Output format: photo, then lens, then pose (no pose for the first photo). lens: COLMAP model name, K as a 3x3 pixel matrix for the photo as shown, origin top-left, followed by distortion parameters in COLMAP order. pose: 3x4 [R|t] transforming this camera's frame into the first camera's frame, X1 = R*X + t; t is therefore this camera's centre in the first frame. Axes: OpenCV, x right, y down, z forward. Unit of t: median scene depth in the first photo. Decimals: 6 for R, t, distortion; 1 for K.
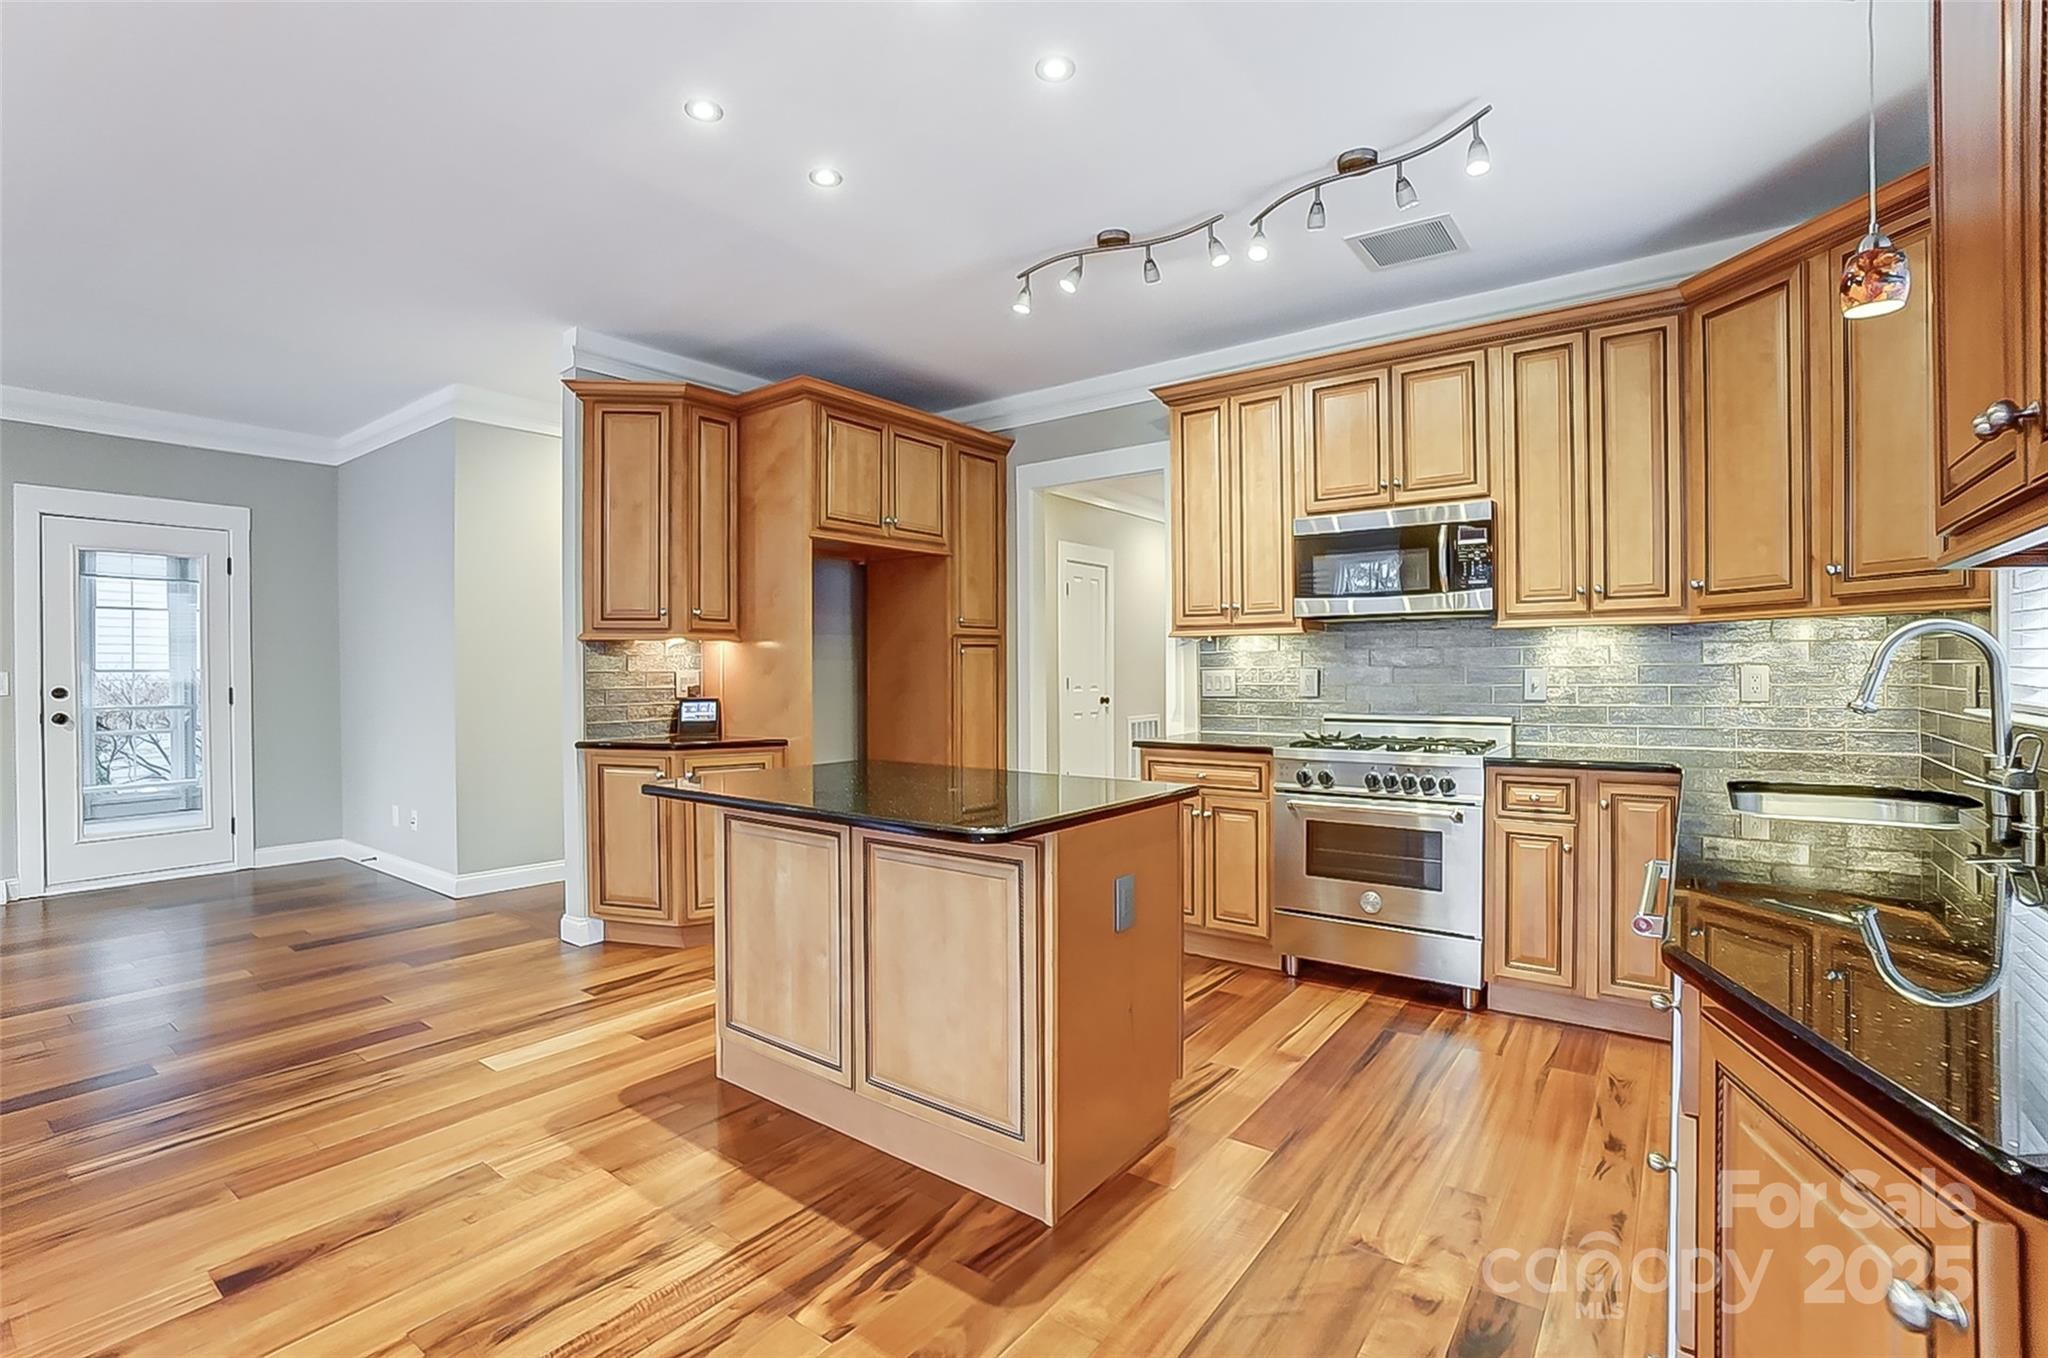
lens RADIAL K [[935.3, 0, 1005.1], [0, 935.3, 673.5], [0, 0, 1]] dist [-0.065207, 0.023003]
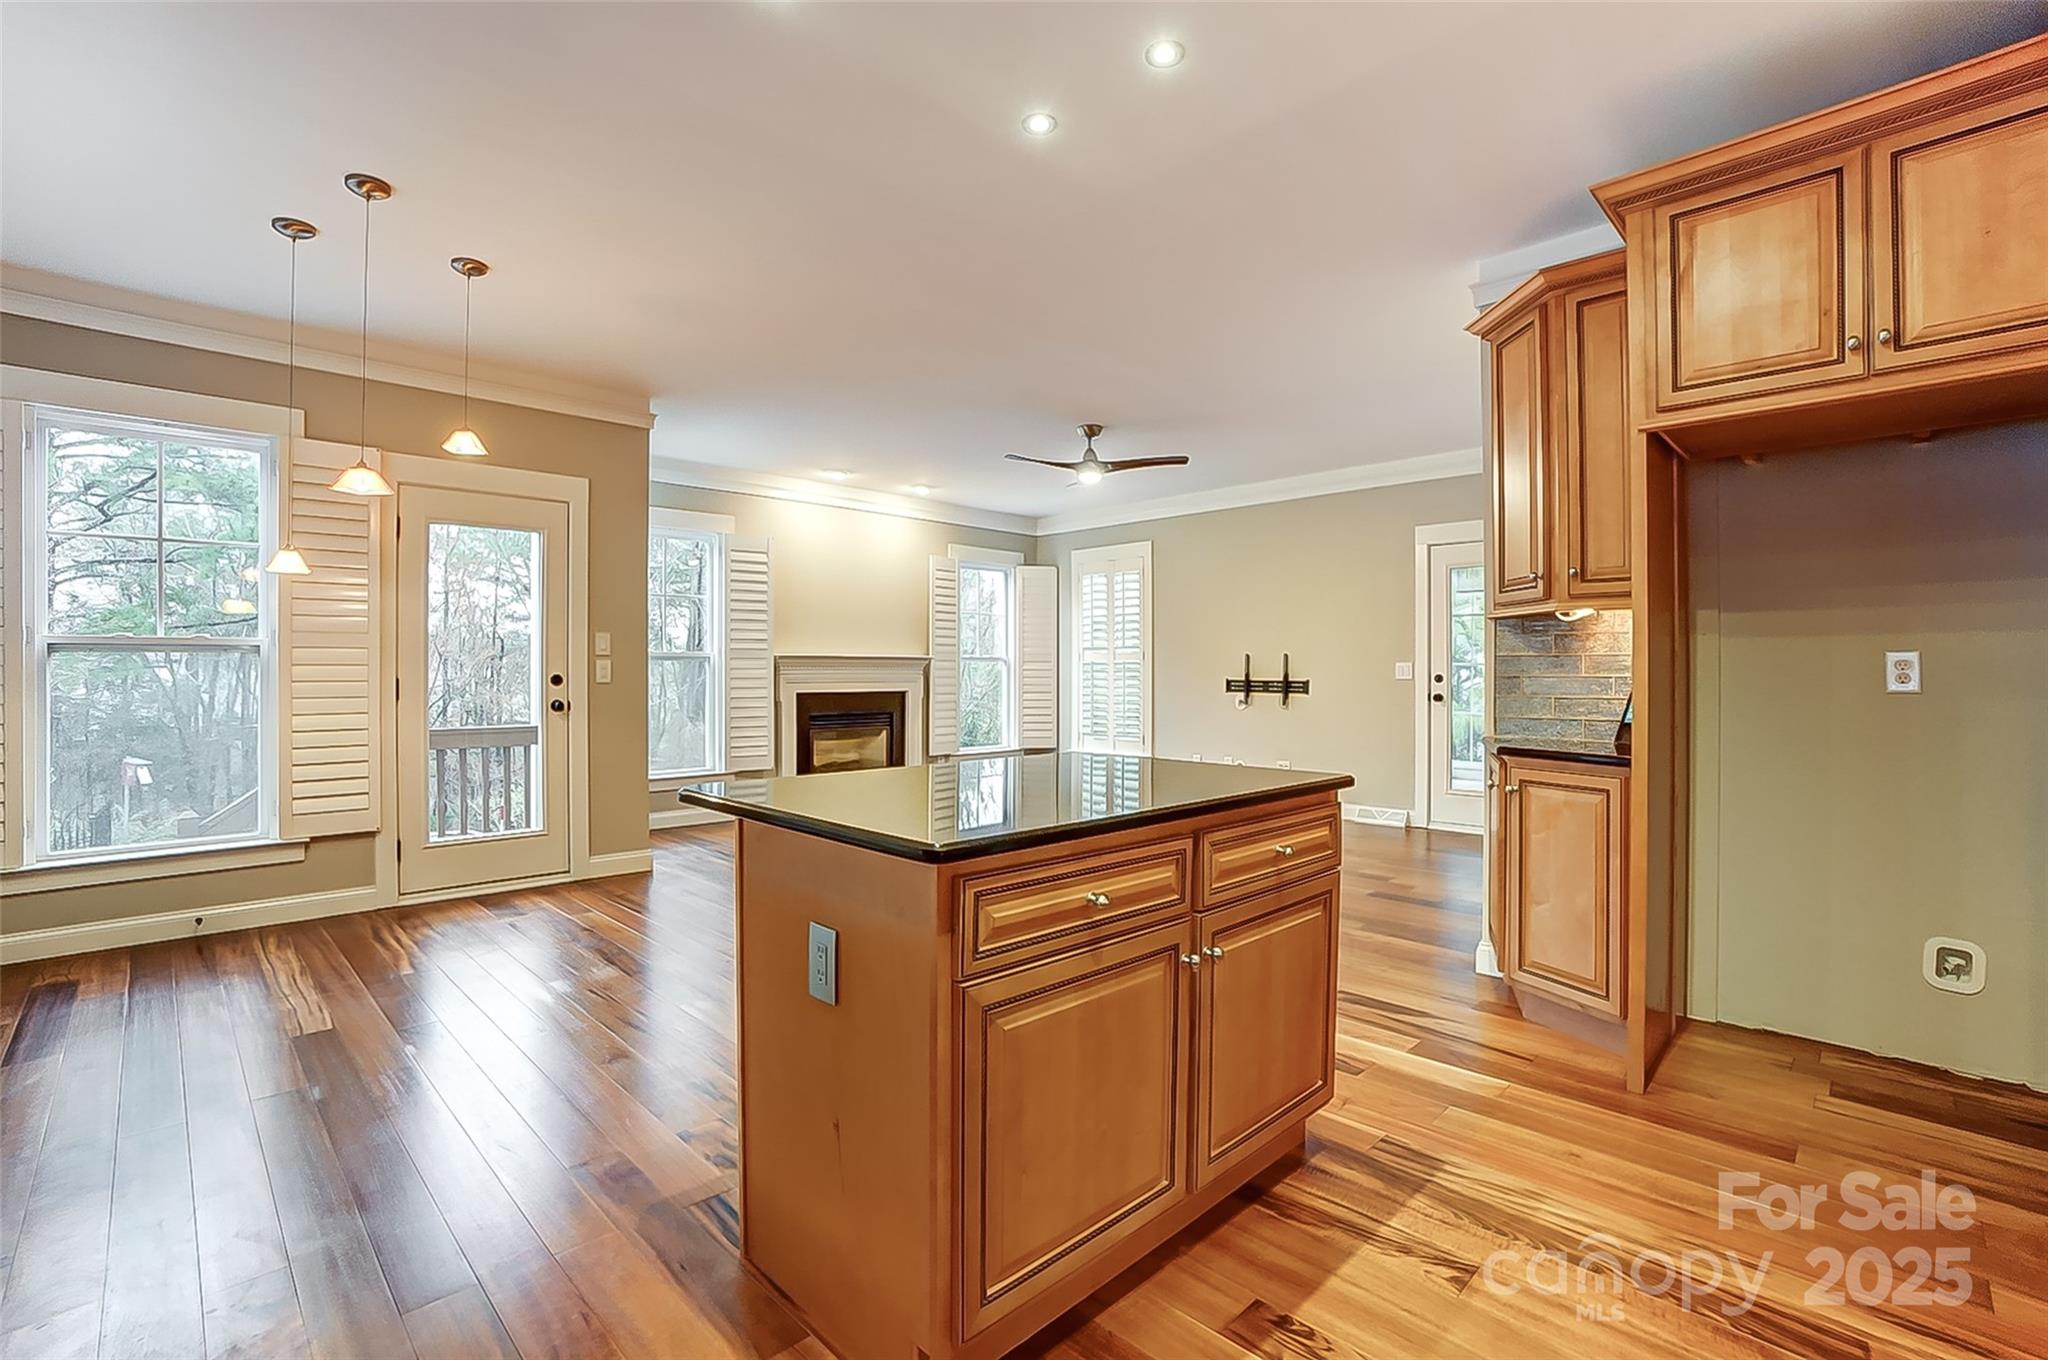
lens RADIAL K [[907.6, 0, 1009.9], [0, 907.6, 664.8], [0, 0, 1]] dist [-0.038037, 0.013488]
pose [[-0.158009, -0.003259, -0.987432, 0.488227], [-0.004645, 0.999986, -0.002557, 0.010677], [0.987427, 0.004183, -0.158021, 0.814721]]
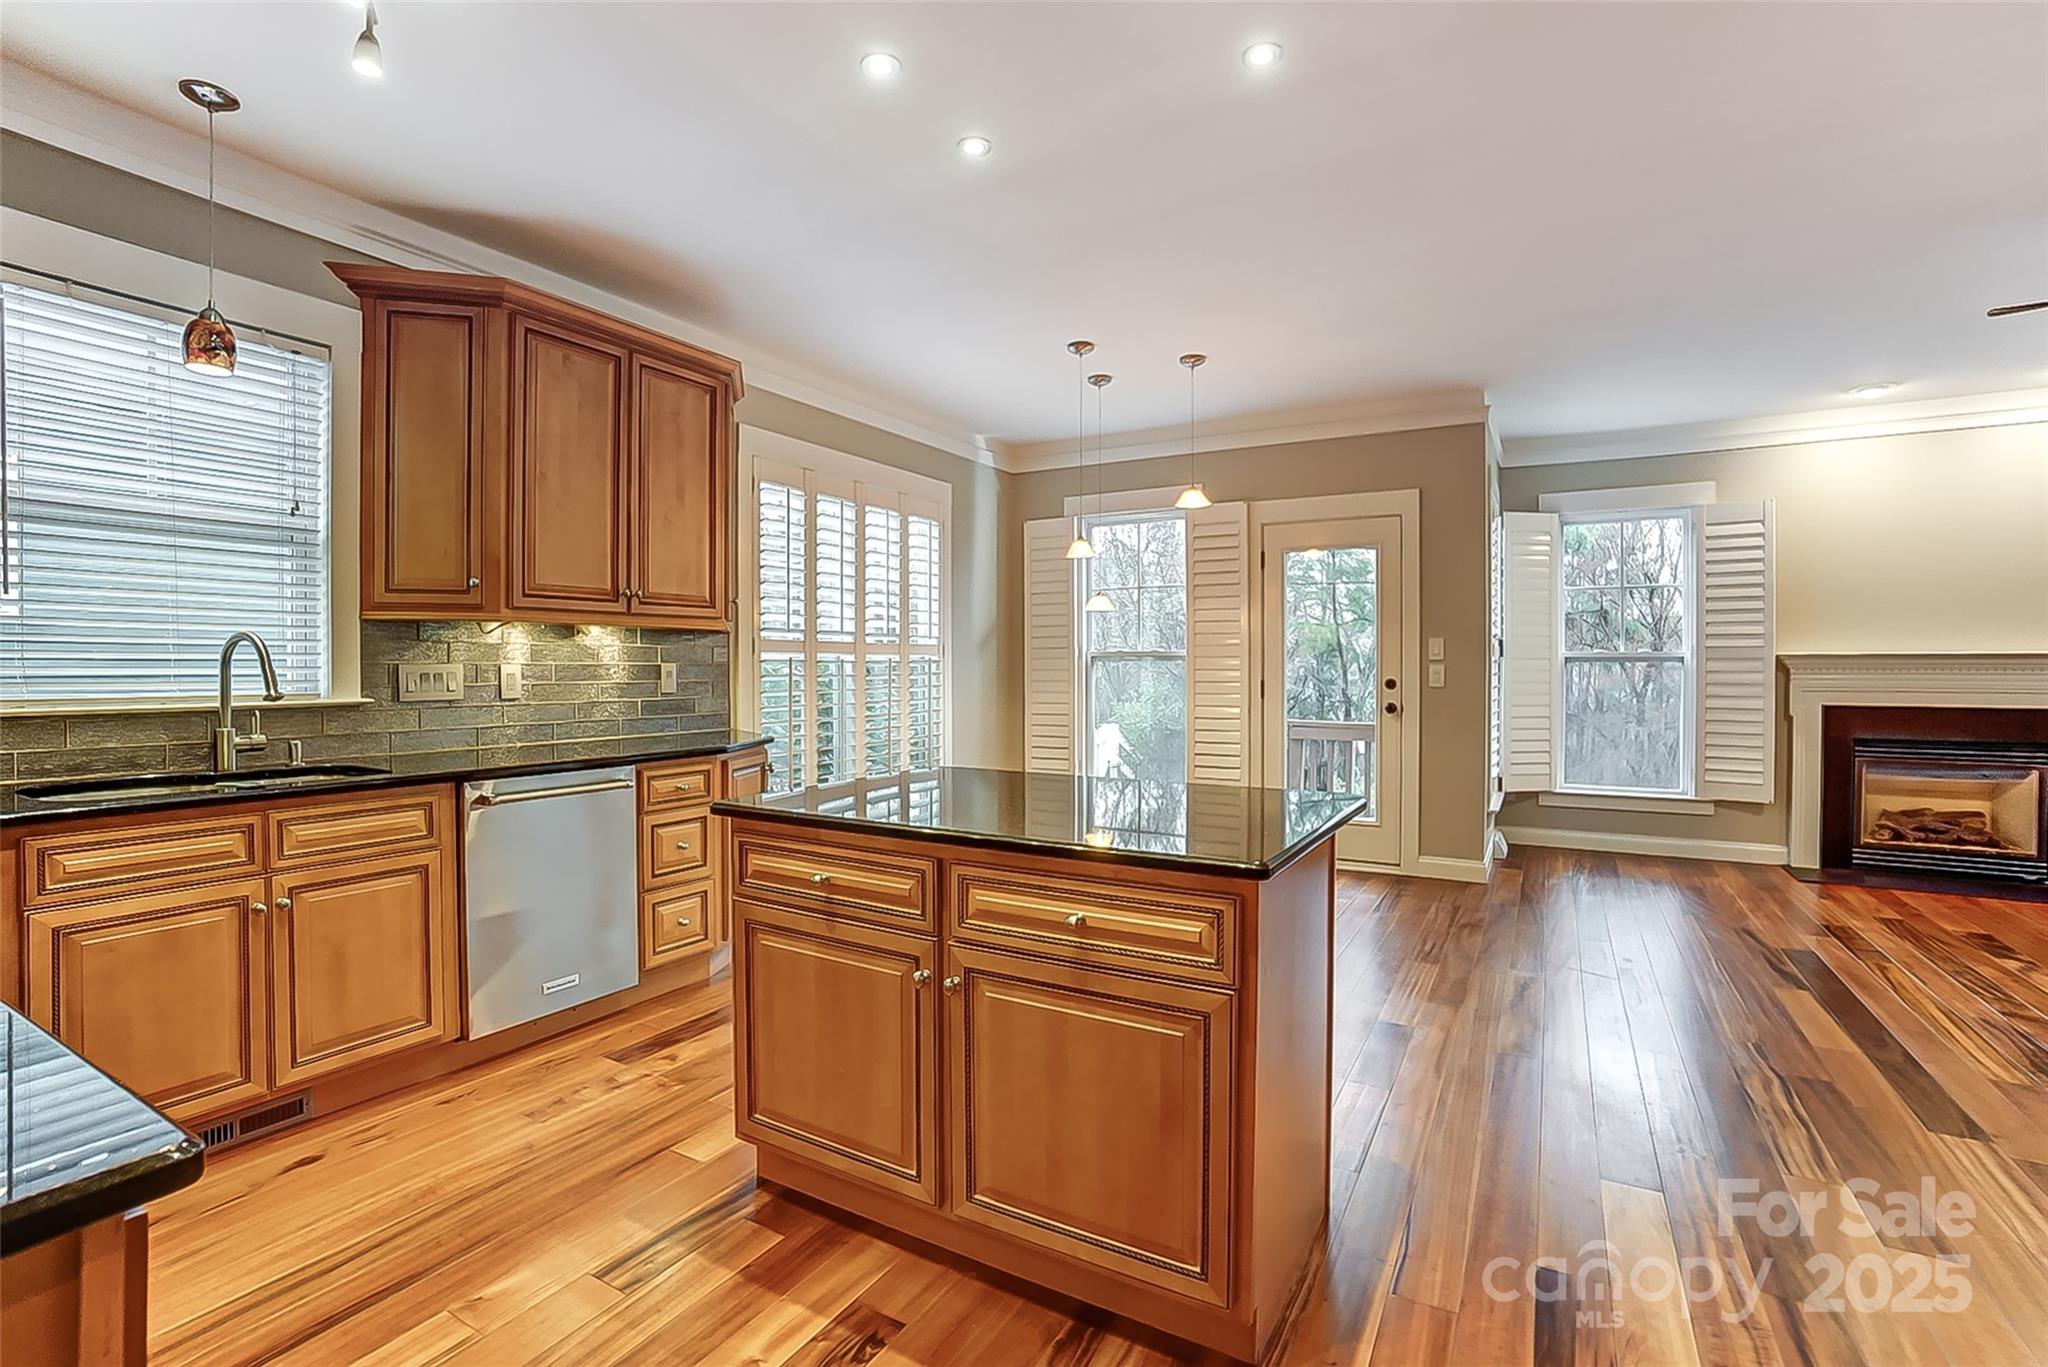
lens RADIAL K [[923.2, 0, 1014.8], [0, 923.2, 672.1], [0, 0, 1]] dist [-0.063389, 0.022290]
pose [[-0.992214, 0.003857, -0.124486, 0.024990], [0.002149, 0.999902, 0.013851, -0.007542], [0.124527, 0.013476, -0.992125, 1.320198]]
